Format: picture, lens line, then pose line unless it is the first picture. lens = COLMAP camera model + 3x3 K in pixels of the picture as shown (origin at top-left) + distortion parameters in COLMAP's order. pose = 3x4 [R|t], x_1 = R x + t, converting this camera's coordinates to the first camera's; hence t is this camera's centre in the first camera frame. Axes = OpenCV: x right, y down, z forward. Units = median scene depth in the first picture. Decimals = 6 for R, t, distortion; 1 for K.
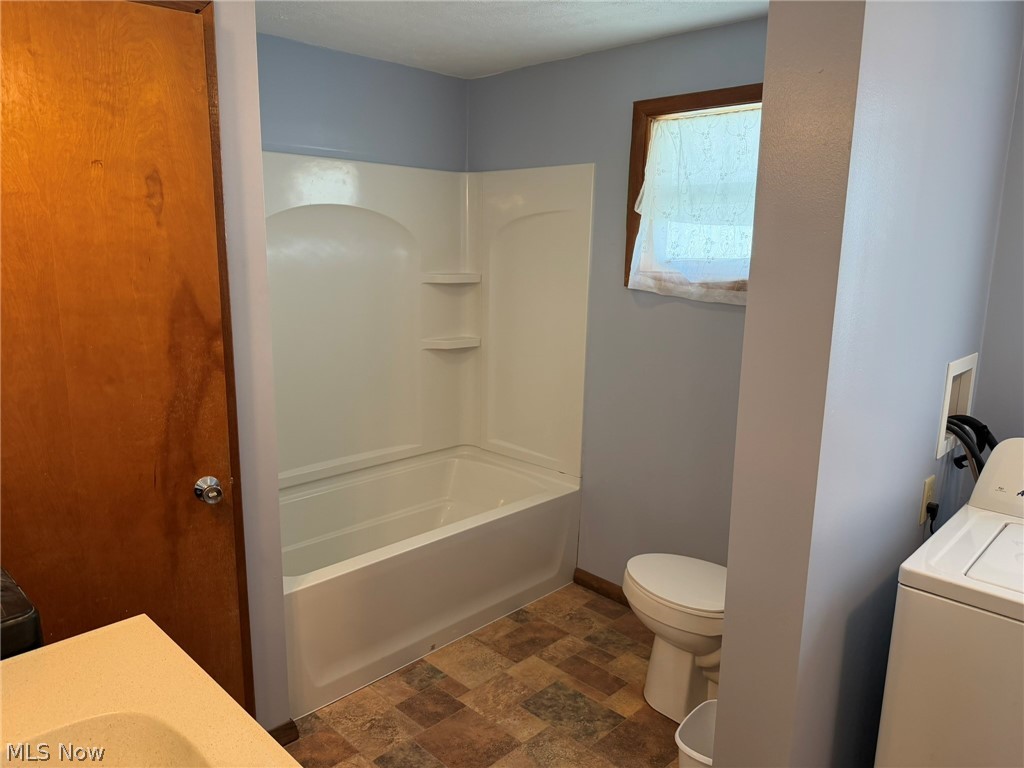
lens RADIAL K [[719.5, 0, 507.2], [0, 719.5, 381.2], [0, 0, 1]] dist [0.061032, -0.069571]
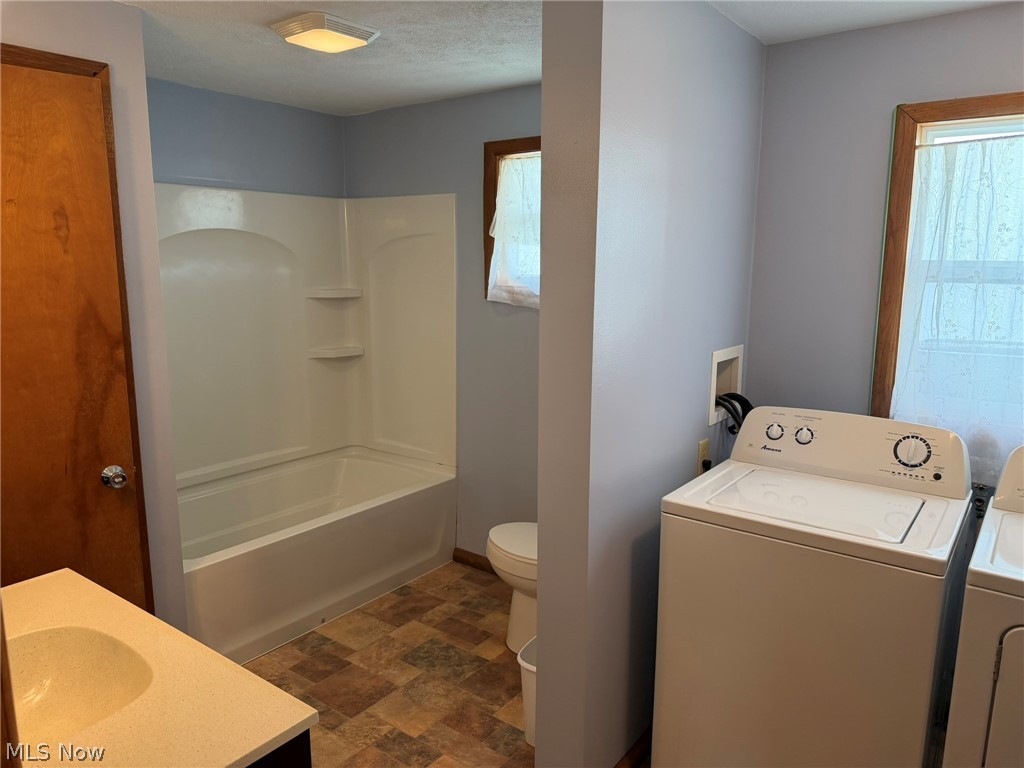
lens RADIAL K [[719.5, 0, 509.1], [0, 719.5, 381.3], [0, 0, 1]] dist [0.061032, -0.069571]
pose [[0.990308, -0.031989, 0.135153, 0.046716], [0.034558, 0.999263, -0.016700, 0.026432], [-0.134519, 0.021209, 0.990684, -0.179750]]
